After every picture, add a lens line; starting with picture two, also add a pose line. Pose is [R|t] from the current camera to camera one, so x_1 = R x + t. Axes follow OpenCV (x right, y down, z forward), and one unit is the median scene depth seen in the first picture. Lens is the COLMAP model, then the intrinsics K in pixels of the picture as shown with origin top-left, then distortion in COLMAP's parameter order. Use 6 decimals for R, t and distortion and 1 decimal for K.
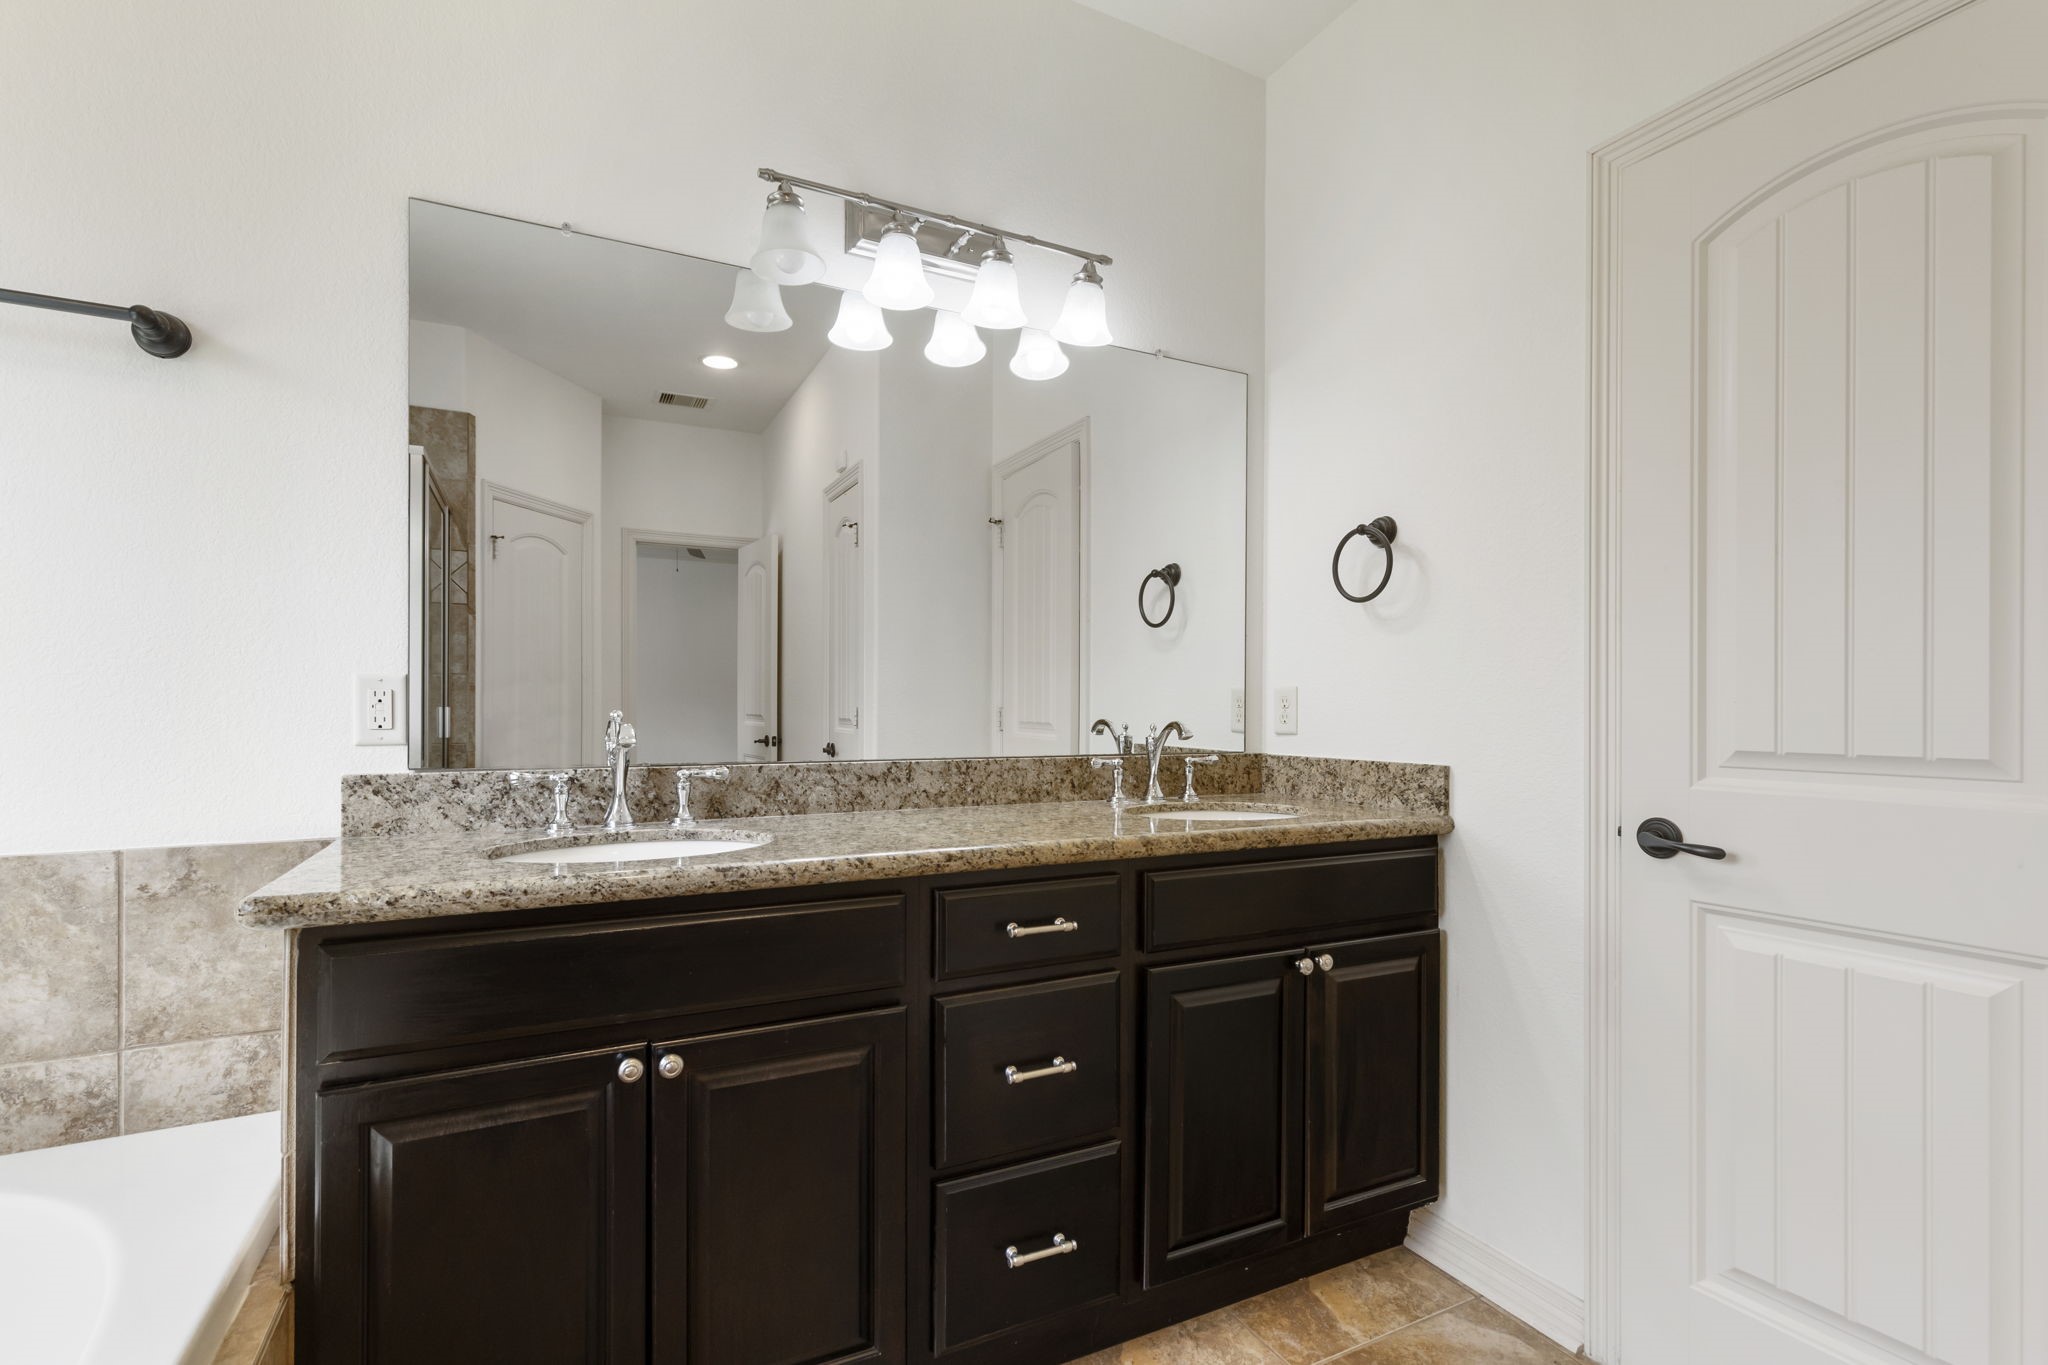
lens RADIAL K [[936.6, 0, 1022.7], [0, 936.6, 709.2], [0, 0, 1]] dist [0.002755, -0.002093]
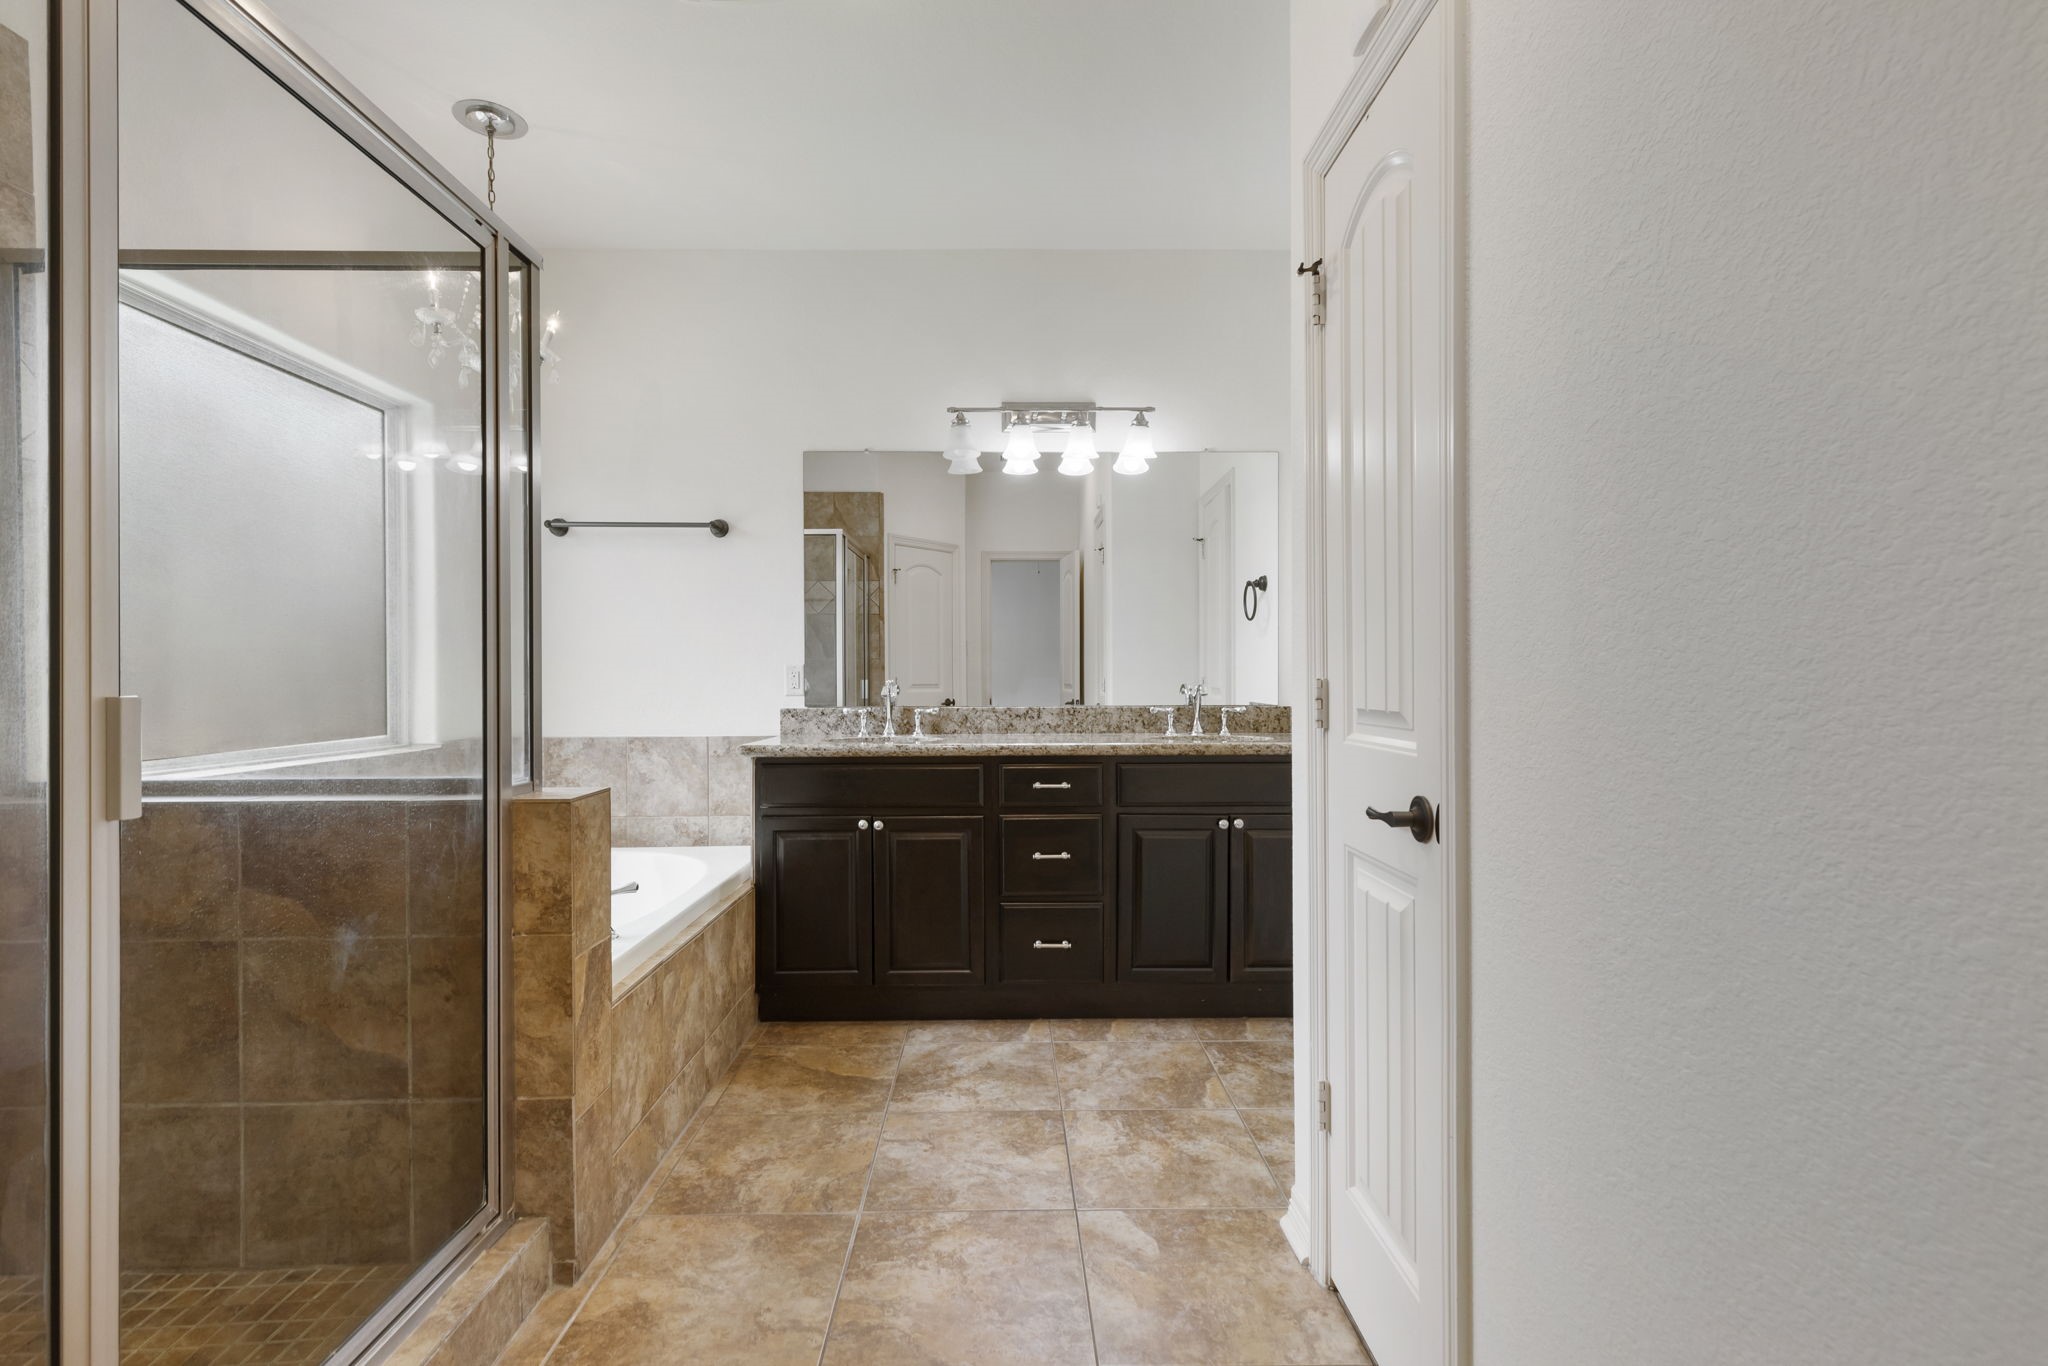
lens RADIAL K [[936.6, 0, 1023.6], [0, 936.6, 682.0], [0, 0, 1]] dist [0.002755, -0.002093]
pose [[0.899982, -0.006250, -0.435883, 0.676501], [0.007116, 0.999975, 0.000353, 0.006457], [0.435869, -0.003419, 0.900003, -0.675296]]
